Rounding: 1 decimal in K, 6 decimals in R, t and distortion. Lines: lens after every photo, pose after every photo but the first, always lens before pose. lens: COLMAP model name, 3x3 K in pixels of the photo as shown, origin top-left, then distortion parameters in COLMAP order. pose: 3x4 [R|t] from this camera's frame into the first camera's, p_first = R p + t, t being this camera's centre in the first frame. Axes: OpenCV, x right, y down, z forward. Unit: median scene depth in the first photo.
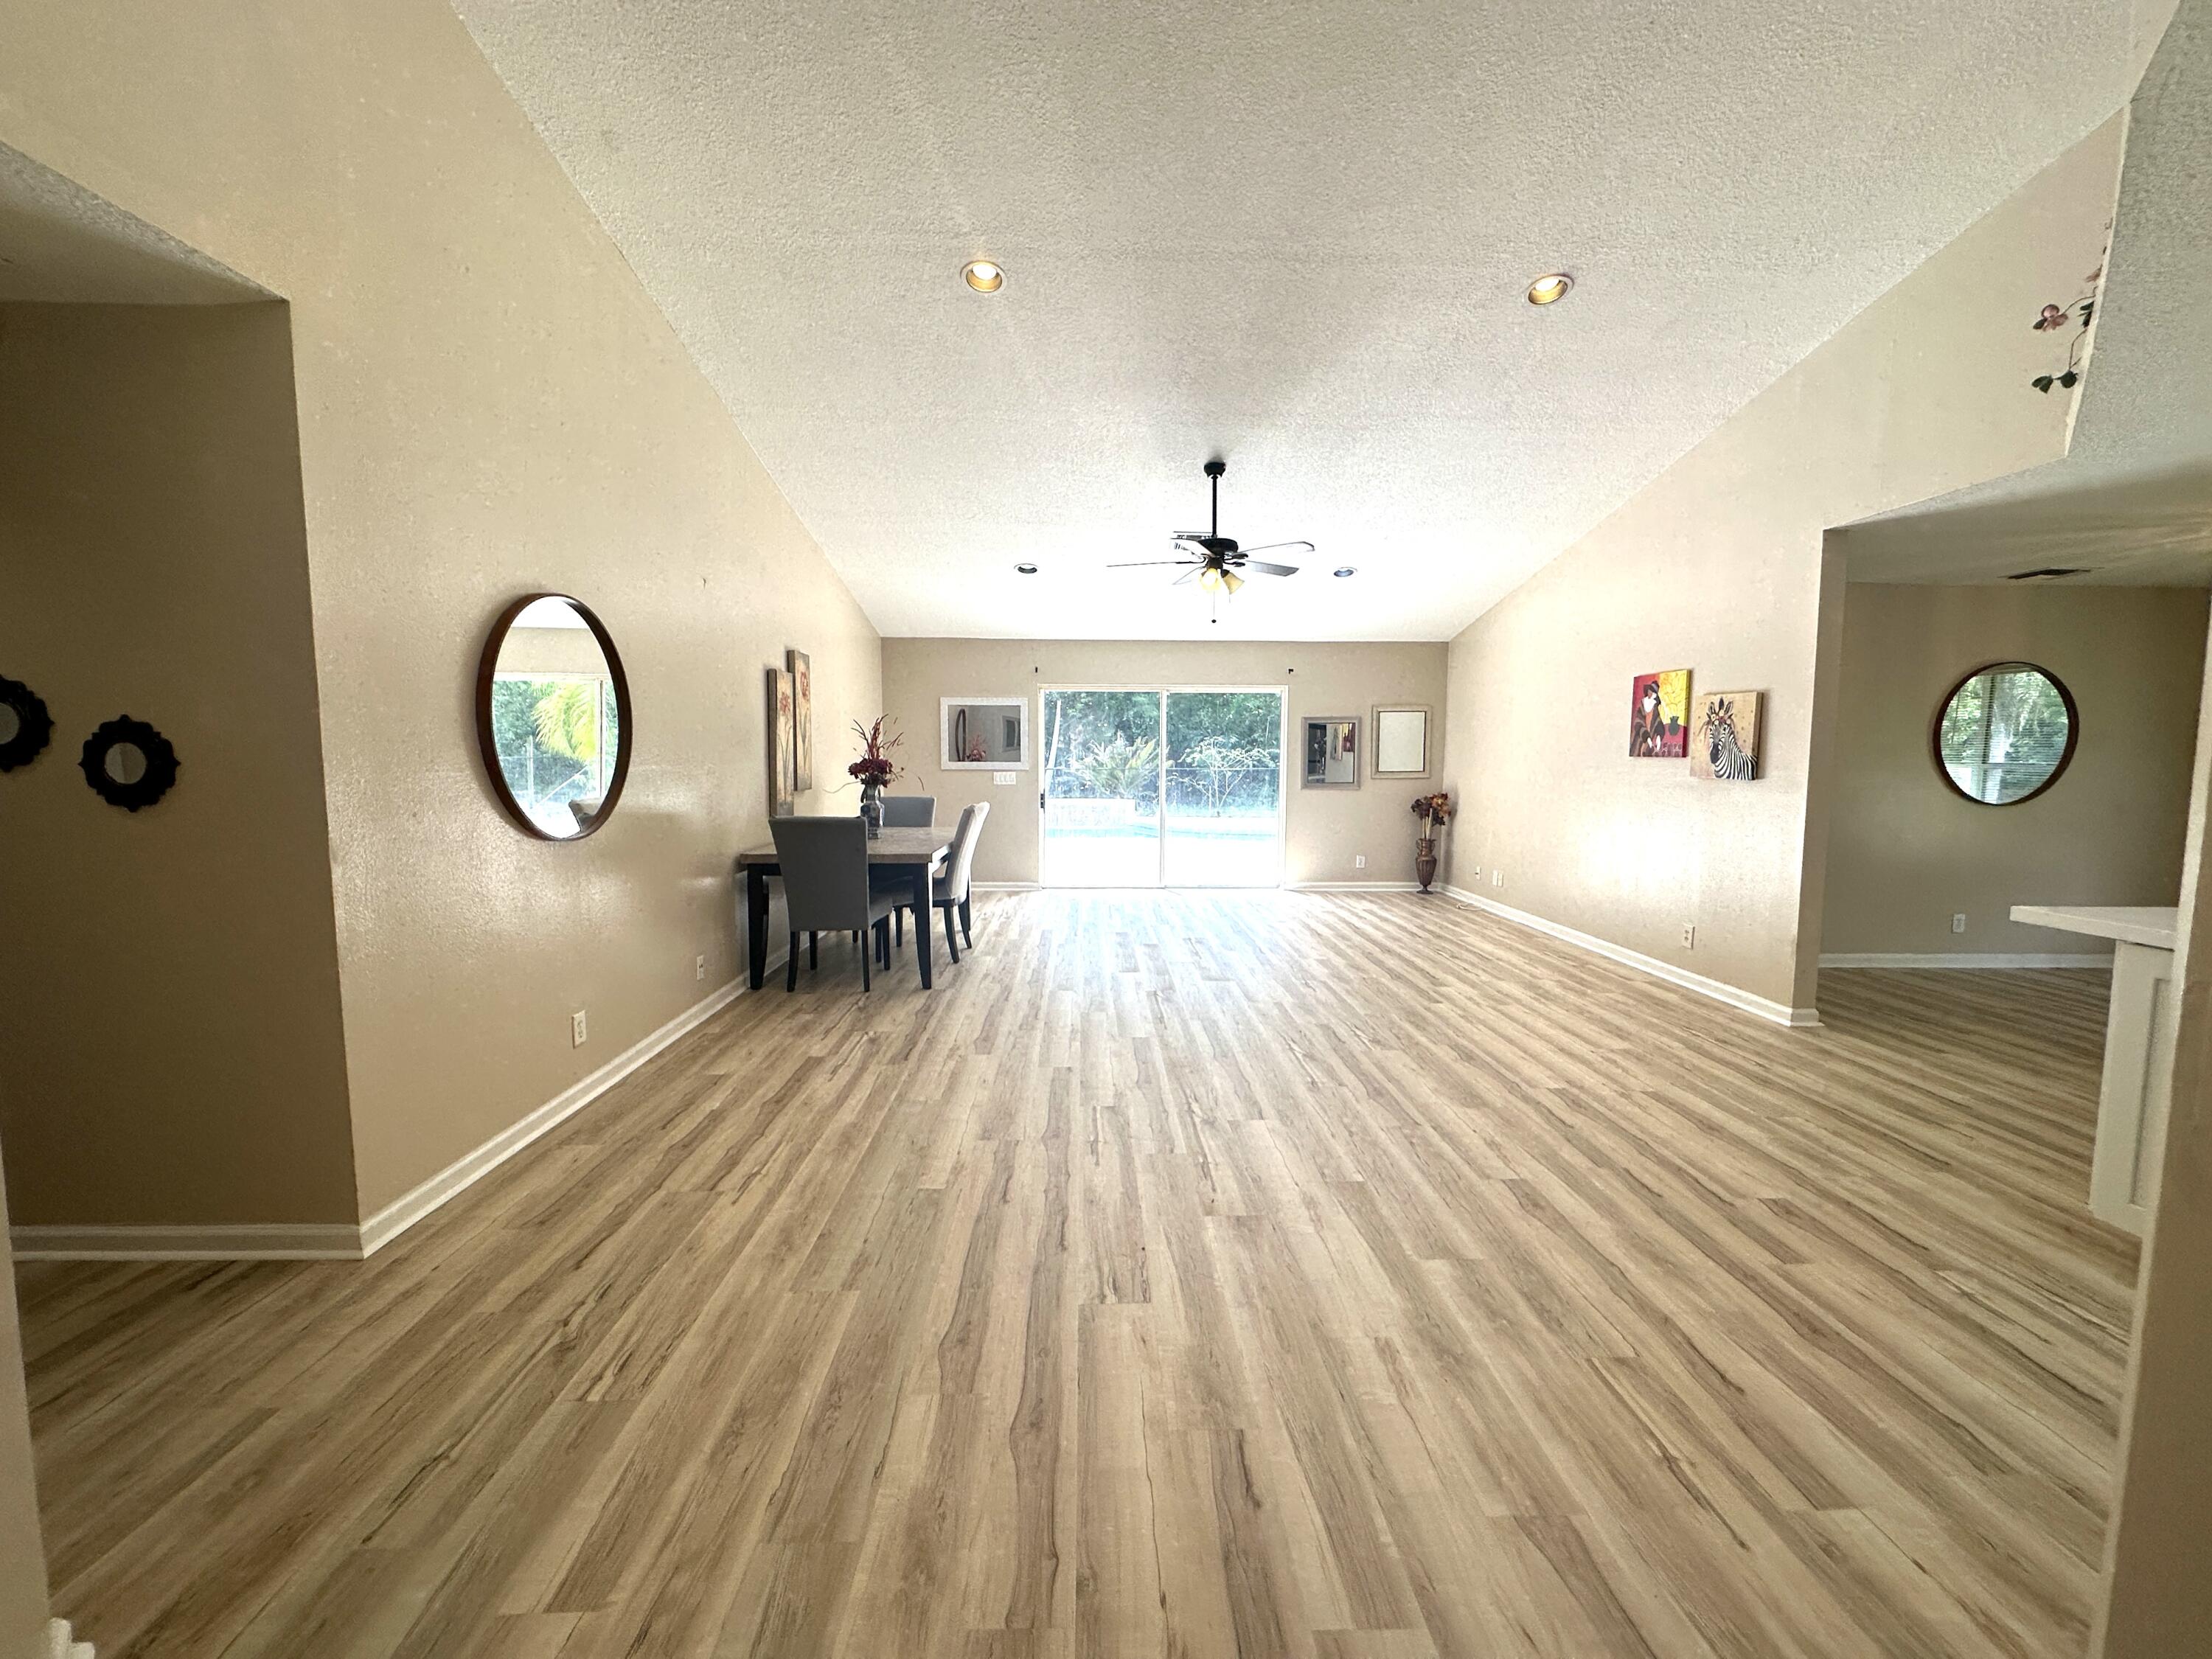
lens RADIAL K [[884.2, 0, 1106.0], [0, 884.2, 829.5], [0, 0, 1]] dist [0.000726, 0.000162]
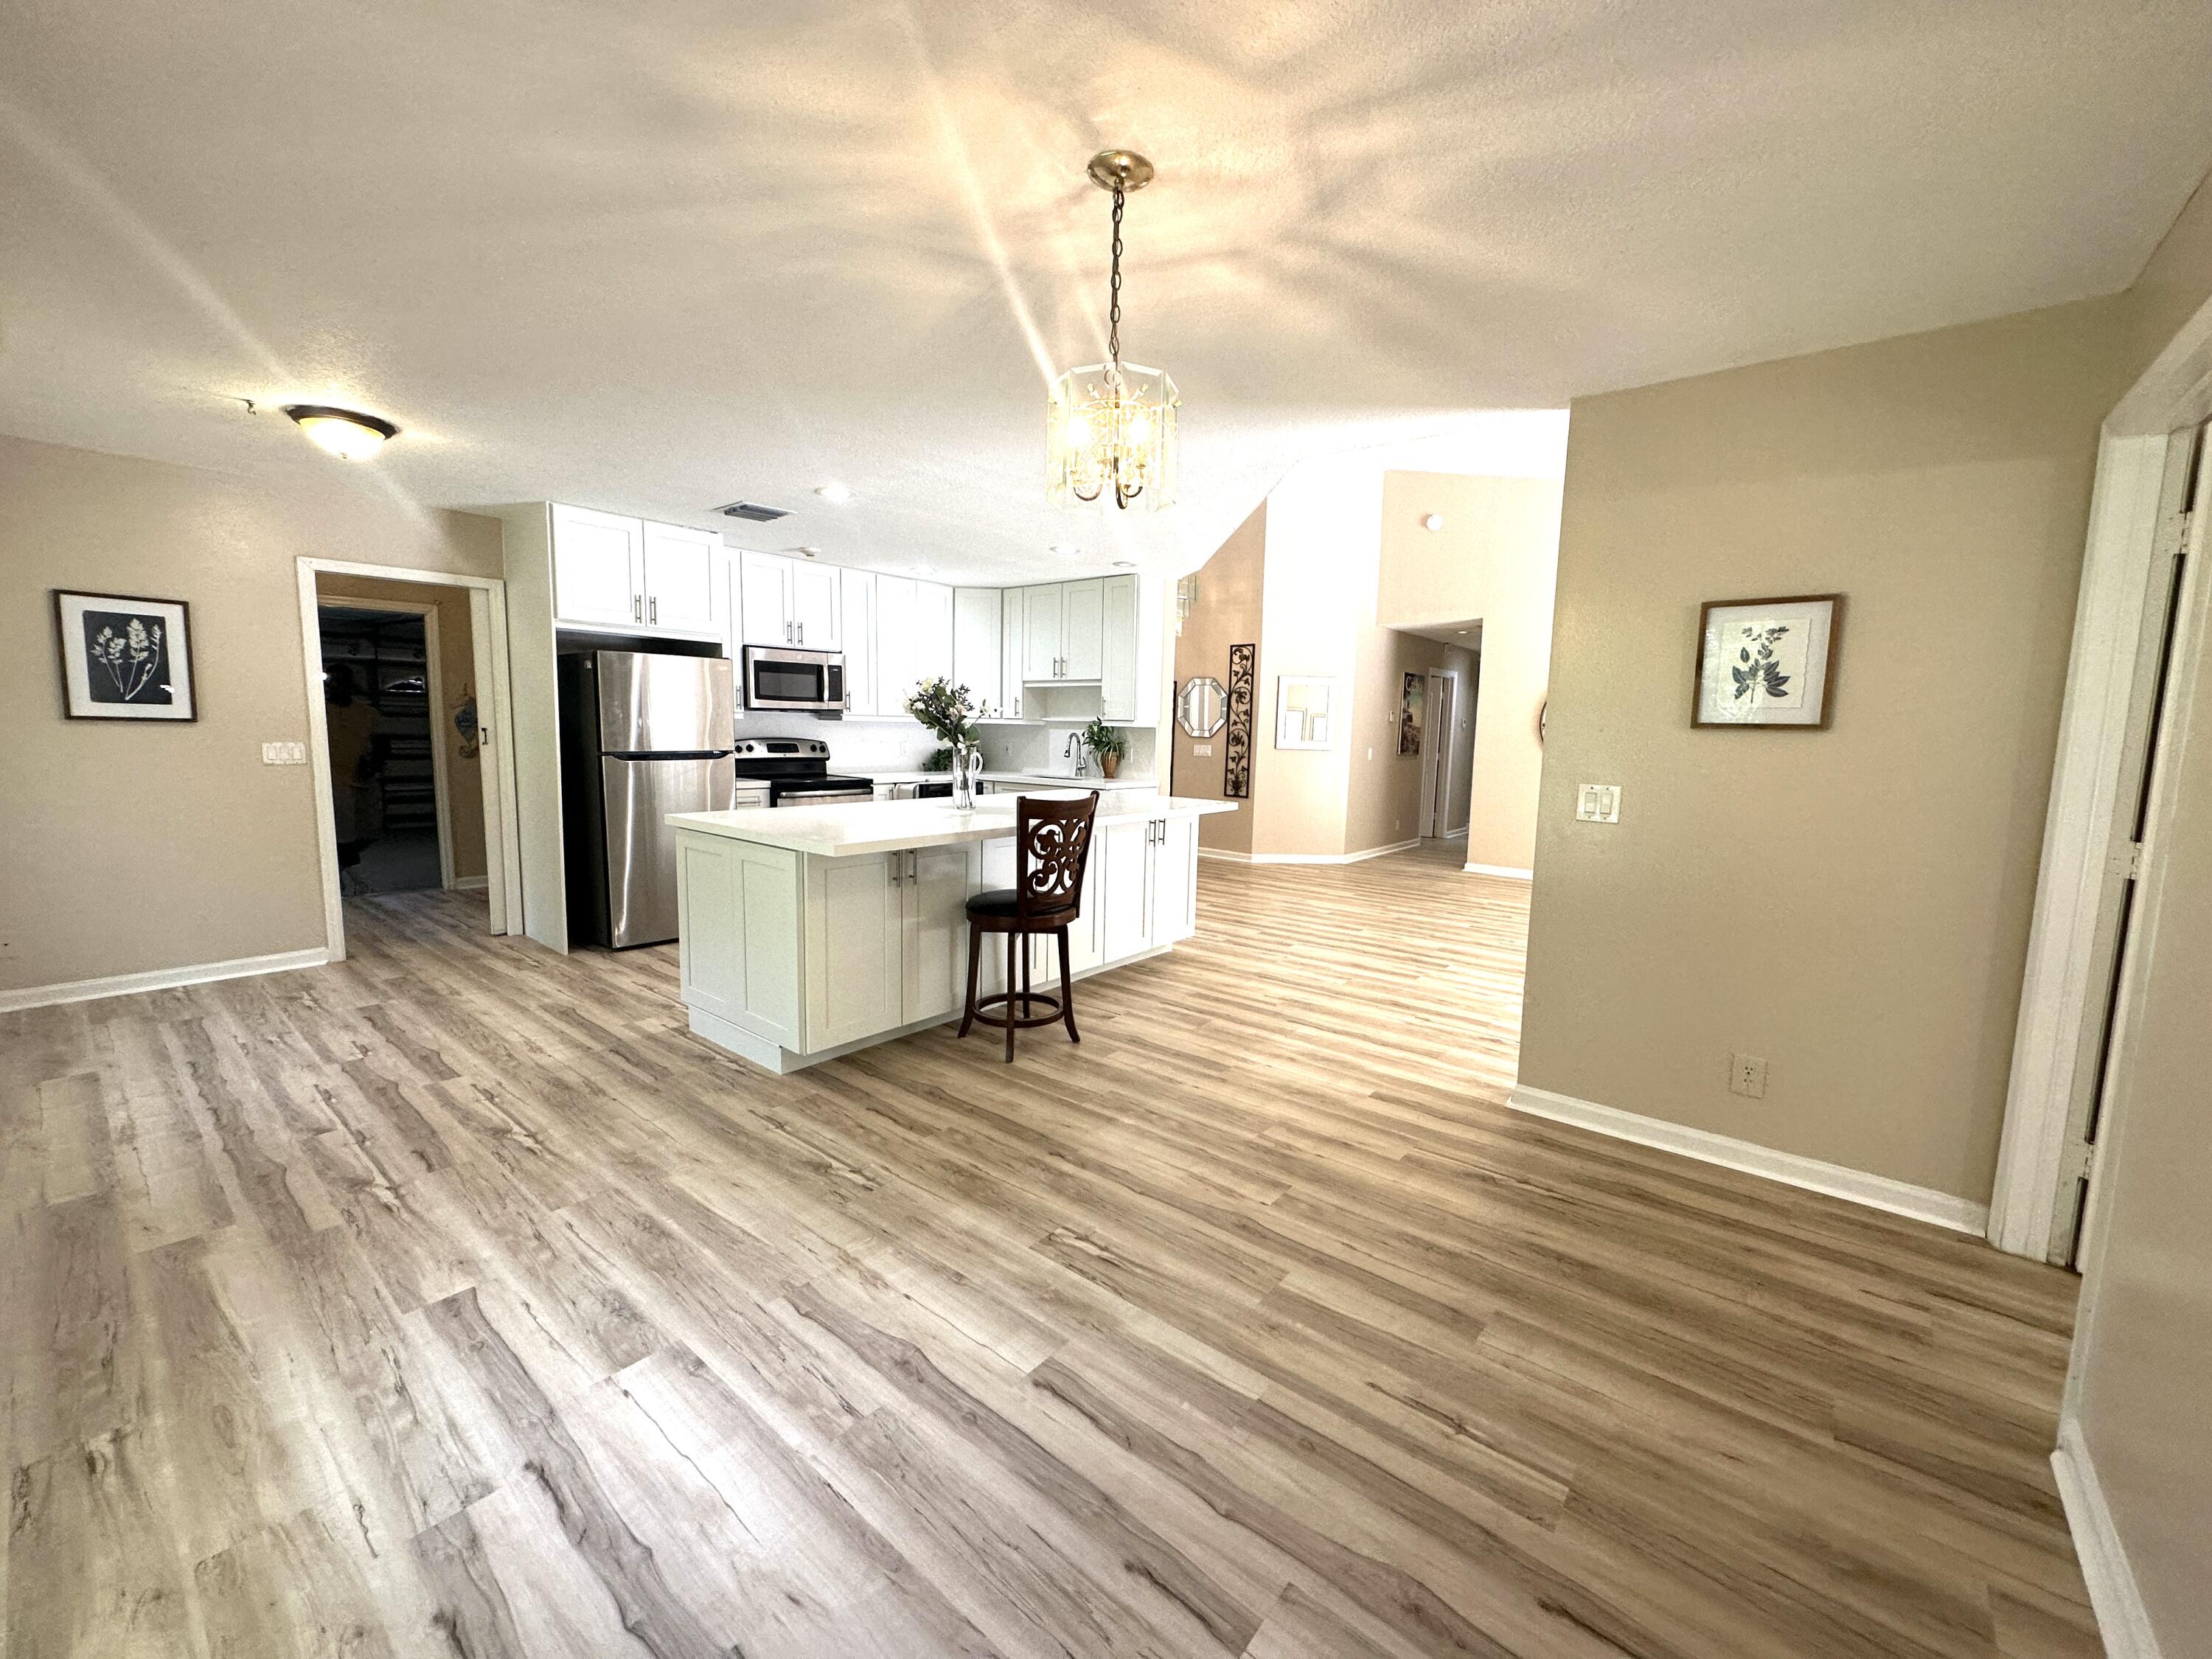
lens RADIAL K [[884.2, 0, 1106.0], [0, 884.2, 829.5], [0, 0, 1]] dist [0.000726, 0.000162]
pose [[-0.658512, 0.075826, -0.748741, 1.956150], [-0.074857, 0.983378, 0.165423, -0.120738], [0.748838, 0.164981, -0.641890, 1.494264]]
